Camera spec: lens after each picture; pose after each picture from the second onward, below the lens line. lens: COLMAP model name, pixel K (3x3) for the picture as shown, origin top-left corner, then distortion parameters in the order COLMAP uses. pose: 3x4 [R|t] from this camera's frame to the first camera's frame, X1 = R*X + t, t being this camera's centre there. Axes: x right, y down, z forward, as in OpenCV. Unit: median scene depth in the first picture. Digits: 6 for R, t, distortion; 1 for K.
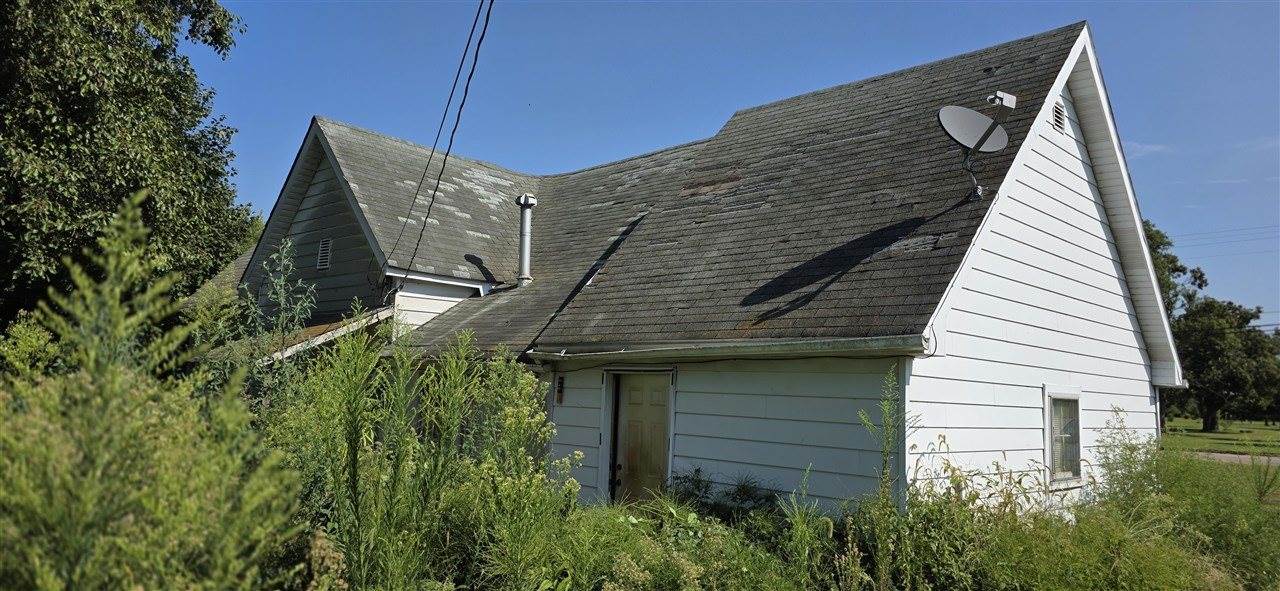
lens RADIAL K [[825.1, 0, 640.0], [0, 825.1, 295.5], [0, 0, 1]] dist [0.000540, 0.000145]
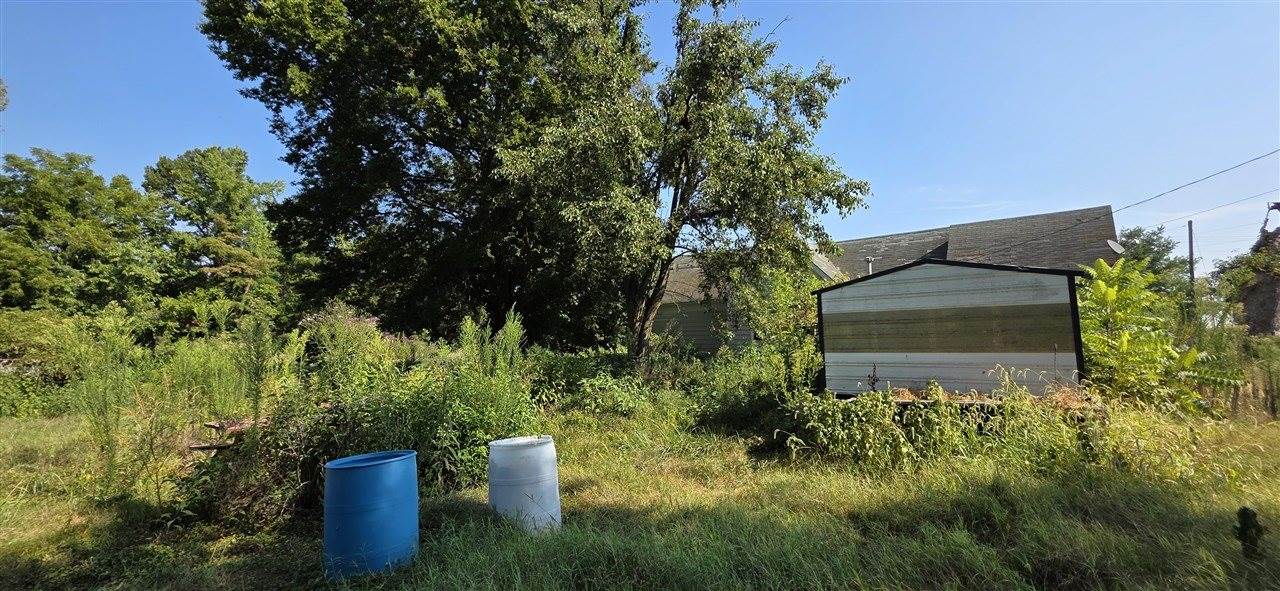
lens RADIAL K [[511.9, 0, 640.0], [0, 511.9, 295.5], [0, 0, 1]] dist [0.002290, 0.000358]
pose [[0.990119, -0.033595, 0.136145, -1.385526], [0.029936, 0.999136, 0.028836, -0.089126], [-0.136996, -0.024476, 0.990269, -0.652011]]
